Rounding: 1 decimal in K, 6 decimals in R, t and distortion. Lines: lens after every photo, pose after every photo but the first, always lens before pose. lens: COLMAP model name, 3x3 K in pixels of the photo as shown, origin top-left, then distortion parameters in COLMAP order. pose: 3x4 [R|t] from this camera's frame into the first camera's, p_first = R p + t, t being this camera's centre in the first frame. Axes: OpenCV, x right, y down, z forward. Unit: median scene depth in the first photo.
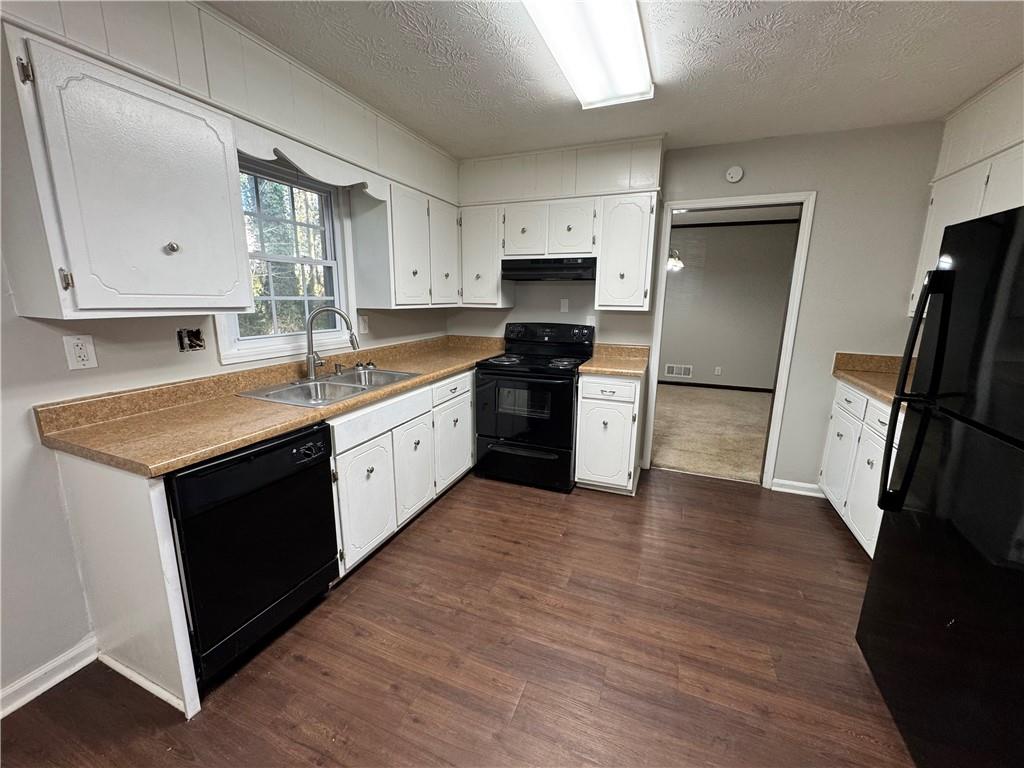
lens RADIAL K [[407.2, 0, 513.9], [0, 407.2, 382.6], [0, 0, 1]] dist [-0.005705, 0.000334]
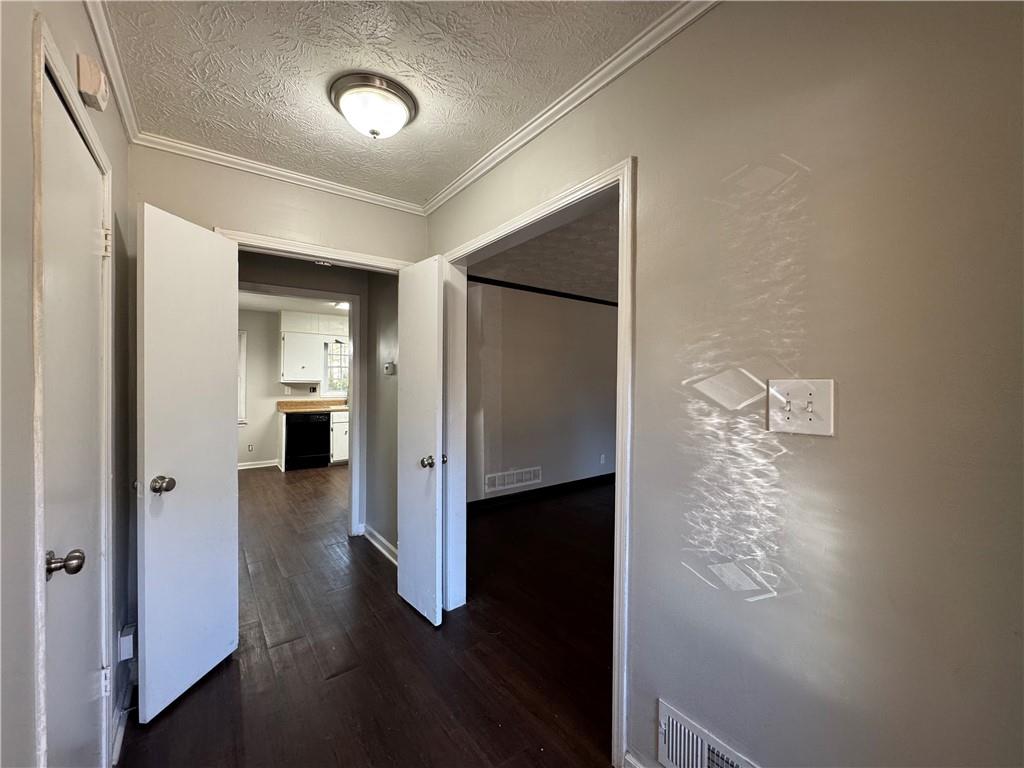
lens RADIAL K [[407.2, 0, 511.5], [0, 407.2, 385.5], [0, 0, 1]] dist [-0.005705, 0.000334]
pose [[0.852338, 0.000032, -0.522991, 1.980672], [-0.109238, 0.977954, -0.177970, 0.236010], [0.511456, 0.208822, 0.833551, -0.868710]]
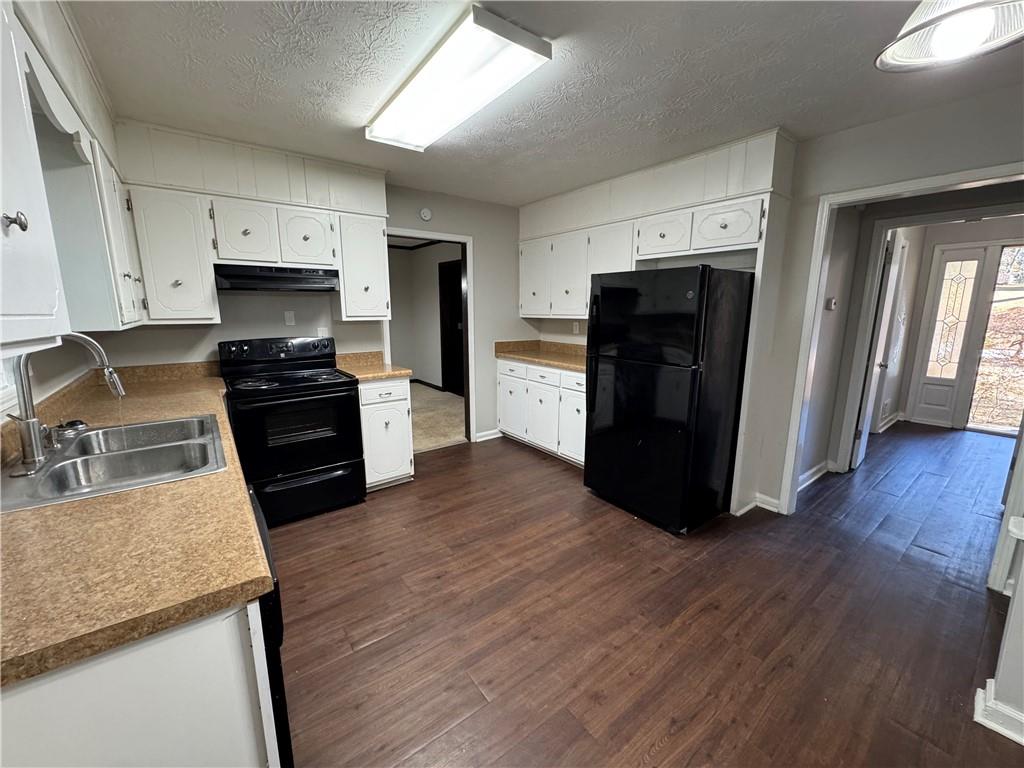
lens RADIAL K [[407.2, 0, 512.5], [0, 407.2, 382.5], [0, 0, 1]] dist [-0.005705, 0.000334]
pose [[0.513044, -0.164233, 0.842504, -0.569748], [0.182227, 0.979991, 0.080066, -0.037508], [-0.838796, 0.112449, 0.532707, 0.137530]]
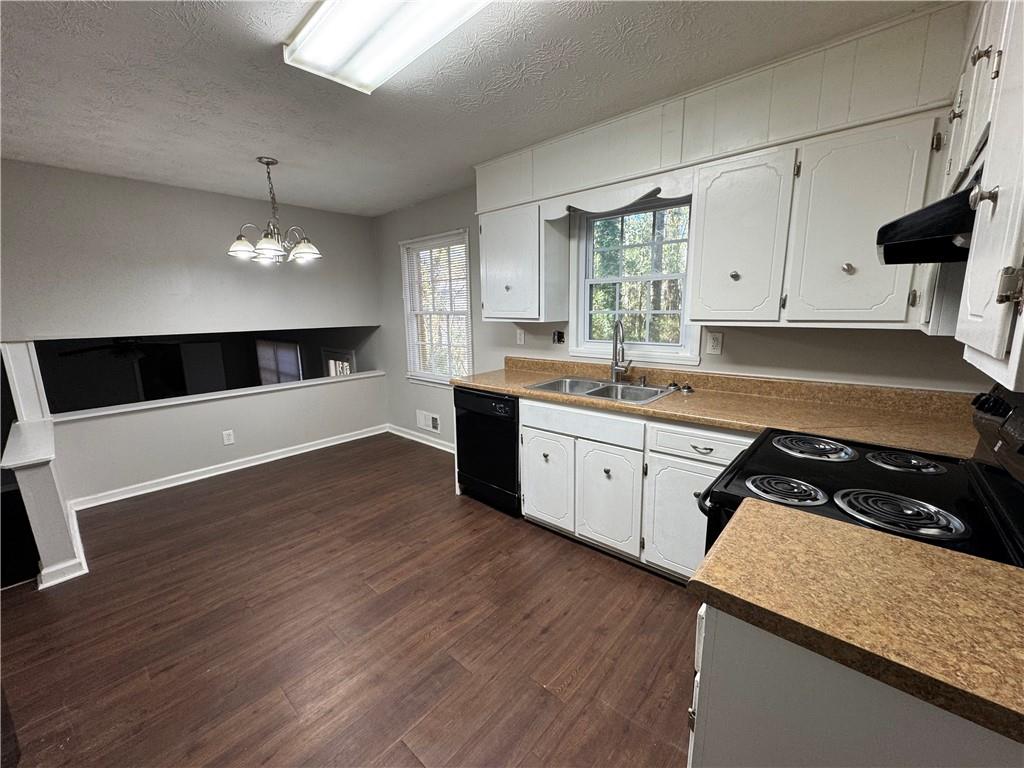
lens RADIAL K [[407.2, 0, 512.0], [0, 407.2, 384.1], [0, 0, 1]] dist [-0.005705, 0.000334]
pose [[-0.338173, 0.165734, -0.926375, 0.626401], [-0.185080, 0.953434, 0.238138, -0.208790], [0.922705, 0.251986, -0.291752, 0.996868]]
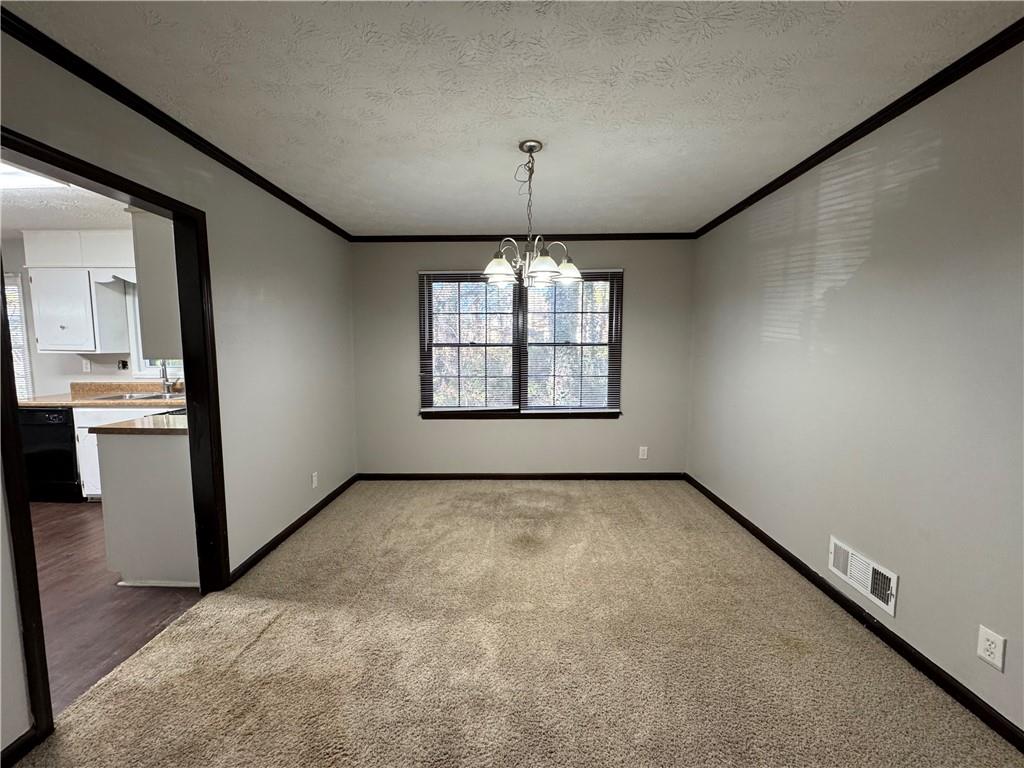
lens RADIAL K [[407.2, 0, 516.0], [0, 407.2, 383.0], [0, 0, 1]] dist [-0.005705, 0.000334]
pose [[0.363798, 0.075842, -0.928385, 1.525551], [-0.192453, 0.981295, 0.004749, -0.319177], [0.911380, 0.176943, 0.371589, 1.587254]]
